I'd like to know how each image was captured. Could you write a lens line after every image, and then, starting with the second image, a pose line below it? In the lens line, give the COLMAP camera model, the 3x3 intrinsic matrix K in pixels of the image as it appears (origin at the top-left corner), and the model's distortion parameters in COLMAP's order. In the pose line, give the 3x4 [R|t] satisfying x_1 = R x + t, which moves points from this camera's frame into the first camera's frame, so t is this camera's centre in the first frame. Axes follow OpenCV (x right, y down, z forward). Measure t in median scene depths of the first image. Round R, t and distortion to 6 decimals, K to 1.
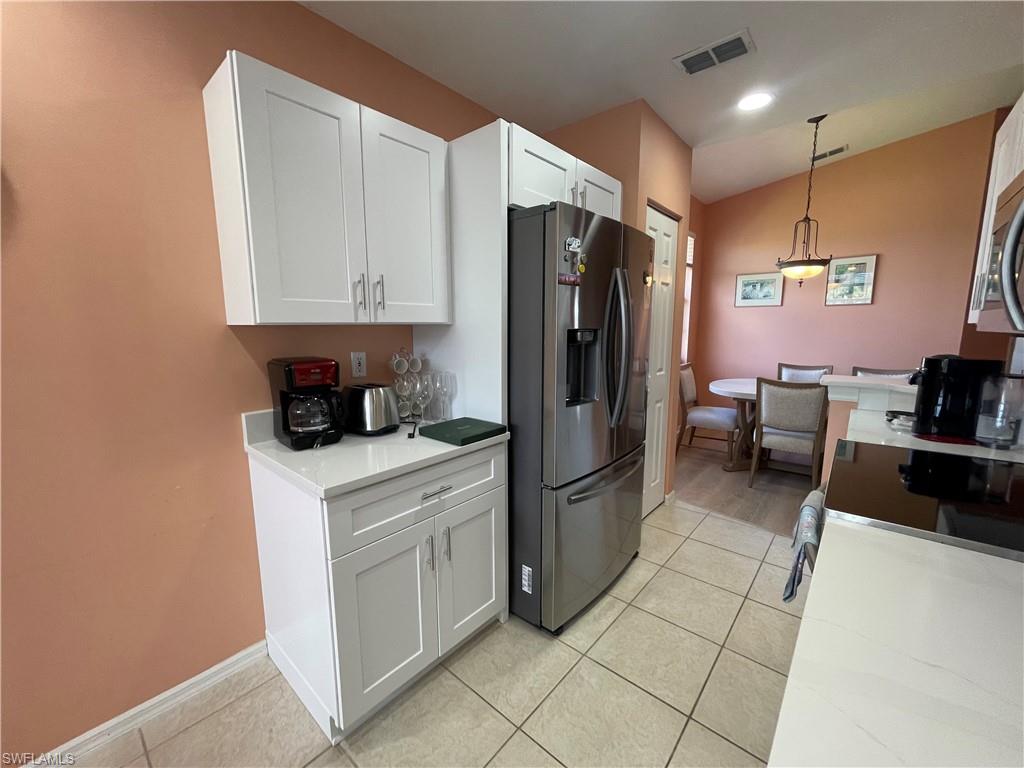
lens RADIAL K [[415.3, 0, 514.9], [0, 415.3, 387.7], [0, 0, 1]] dist [-0.000825, 0.000012]
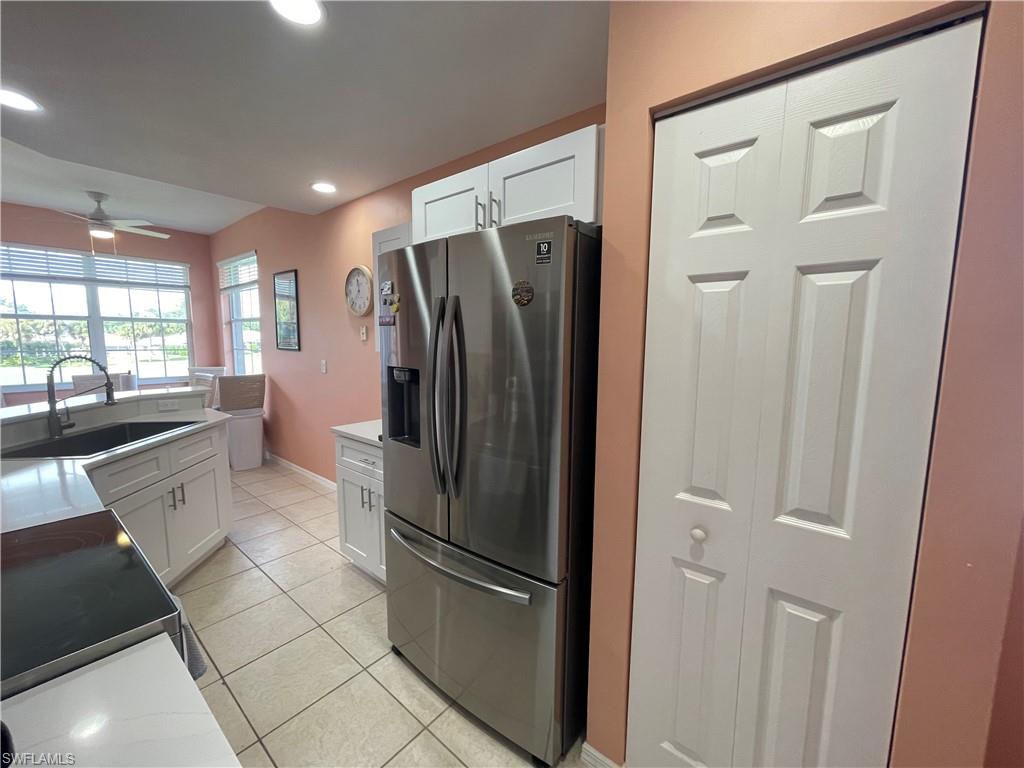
lens RADIAL K [[414.2, 0, 507.9], [0, 414.2, 386.5], [0, 0, 1]] dist [-0.003698, 0.000038]
pose [[0.008005, 0.119862, -0.992758, 0.999663], [-0.157406, 0.980564, 0.117120, -0.220511], [0.987501, 0.155329, 0.026717, 1.074954]]
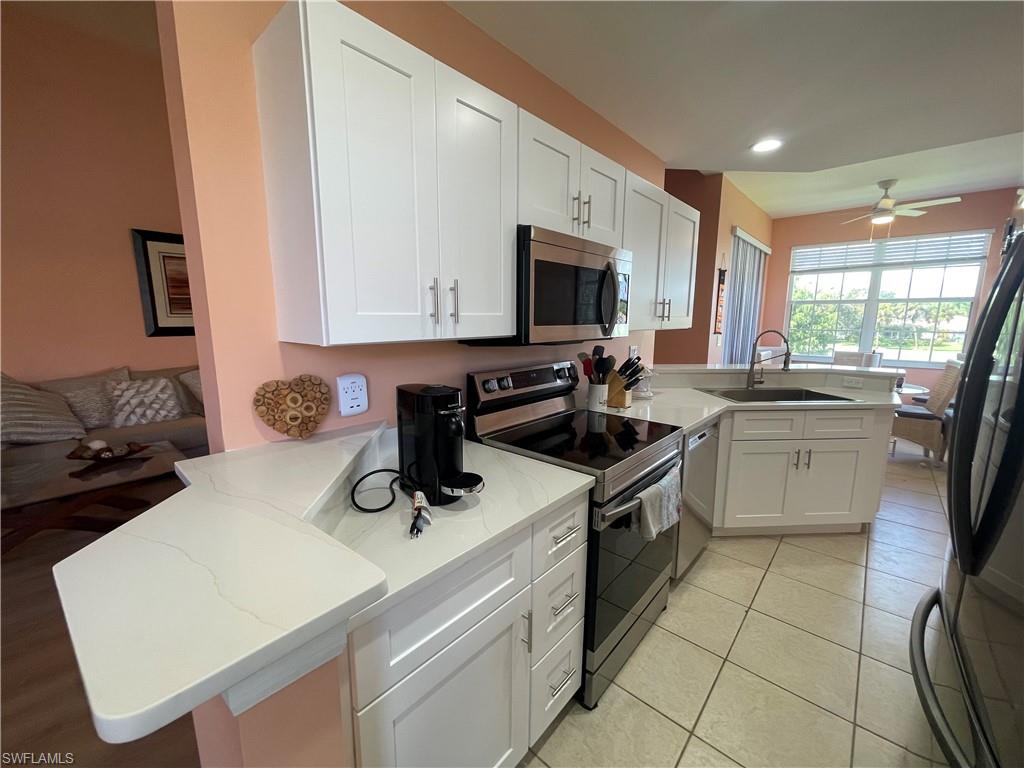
lens RADIAL K [[414.2, 0, 507.9], [0, 414.2, 386.5], [0, 0, 1]] dist [-0.003698, 0.000038]
pose [[-0.999688, -0.004338, 0.024591, 0.764768], [0.003516, 0.950526, 0.310625, -0.256066], [-0.024722, 0.310614, -0.950215, 1.420847]]
